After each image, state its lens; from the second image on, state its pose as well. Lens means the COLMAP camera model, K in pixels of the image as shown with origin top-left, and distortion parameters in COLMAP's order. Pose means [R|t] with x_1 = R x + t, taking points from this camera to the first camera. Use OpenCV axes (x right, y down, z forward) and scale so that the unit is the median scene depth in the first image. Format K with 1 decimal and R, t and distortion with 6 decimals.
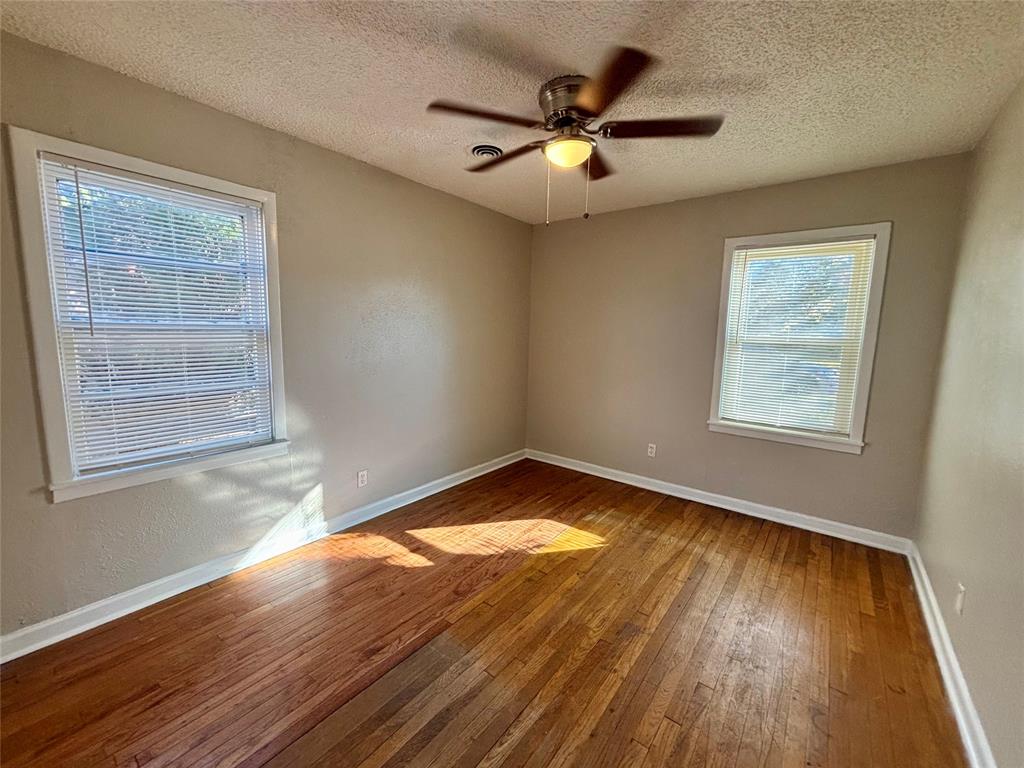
lens RADIAL K [[415.9, 0, 513.0], [0, 415.9, 380.8], [0, 0, 1]] dist [0.010959, 0.000910]
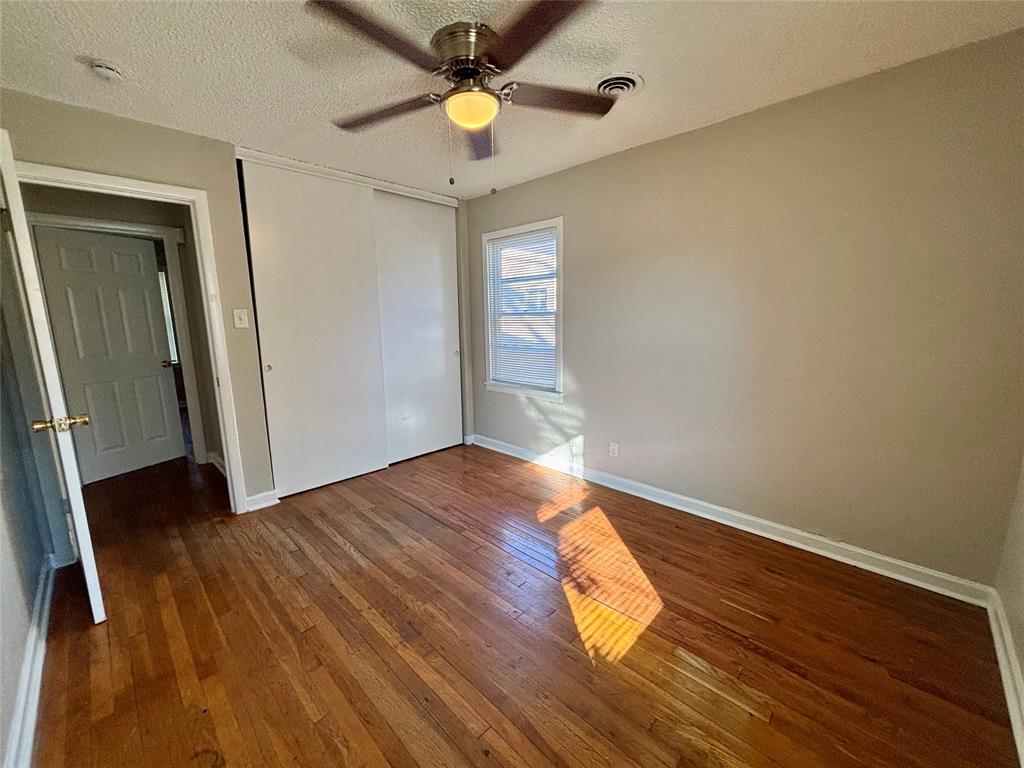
lens RADIAL K [[415.9, 0, 515.1], [0, 415.9, 382.0], [0, 0, 1]] dist [0.010959, 0.000910]
pose [[-0.105505, 0.150586, -0.982951, 0.822282], [-0.107982, 0.980888, 0.161860, -0.101936], [0.988539, 0.123218, -0.087228, 0.936473]]
